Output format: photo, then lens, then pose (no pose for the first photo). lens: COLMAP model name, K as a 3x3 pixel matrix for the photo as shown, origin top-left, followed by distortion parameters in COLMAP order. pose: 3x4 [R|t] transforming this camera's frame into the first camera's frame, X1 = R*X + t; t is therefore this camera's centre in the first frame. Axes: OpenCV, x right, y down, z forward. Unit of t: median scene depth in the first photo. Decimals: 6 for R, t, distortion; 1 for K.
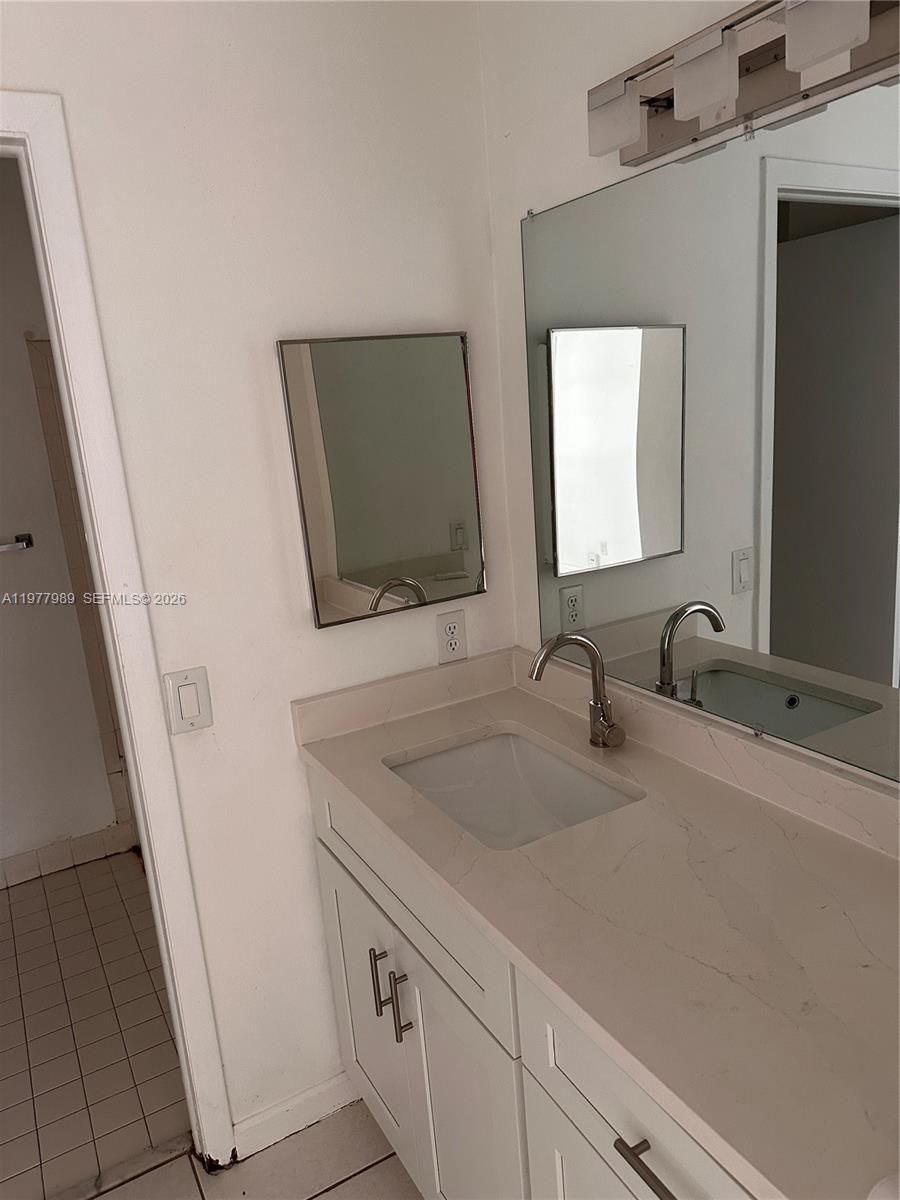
lens RADIAL K [[827.9, 0, 446.7], [0, 827.9, 601.0], [0, 0, 1]] dist [0.004524, -0.001824]
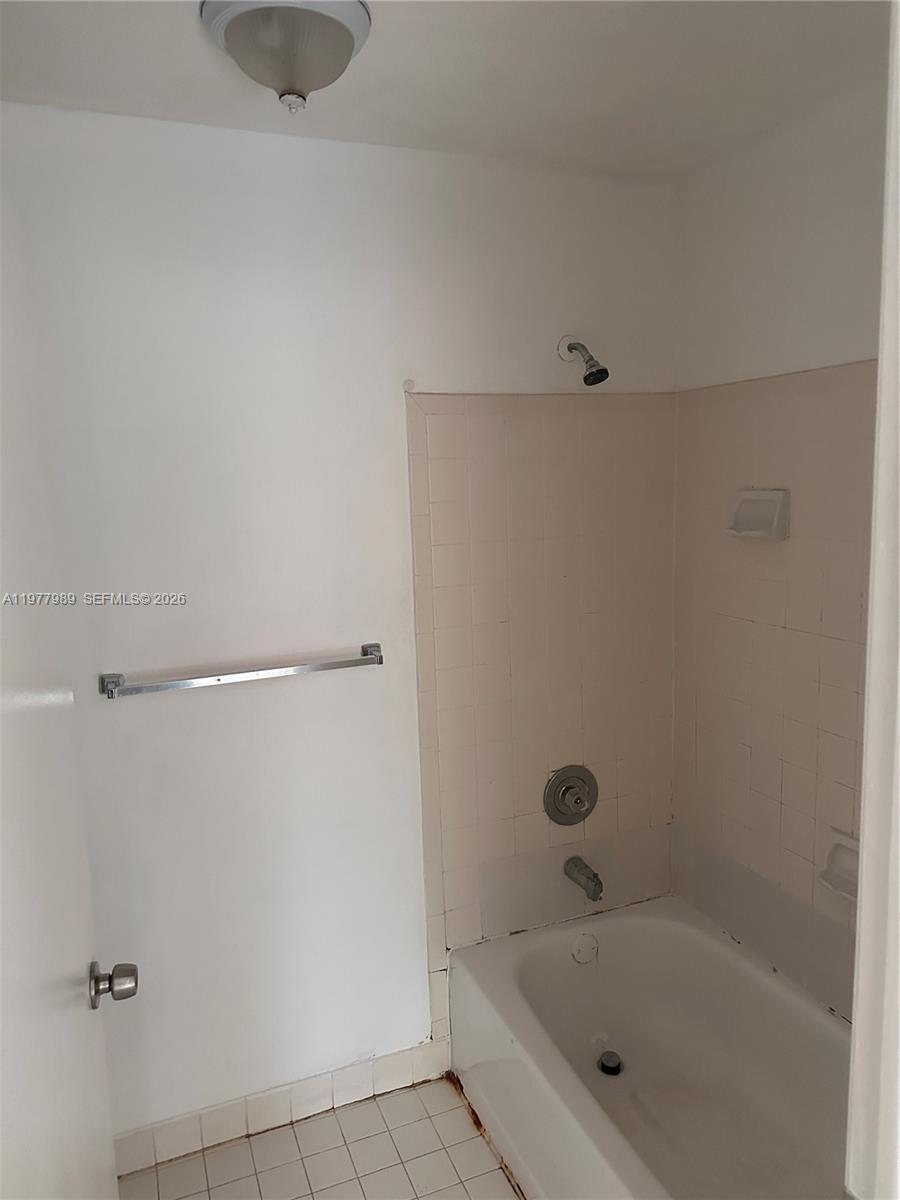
lens RADIAL K [[827.9, 0, 453.4], [0, 827.9, 599.5], [0, 0, 1]] dist [0.004524, -0.001824]
pose [[0.987818, 0.063724, -0.141966, -0.301648], [-0.077139, 0.992851, -0.091087, -0.052624], [0.135147, 0.100928, 0.985672, 0.243763]]
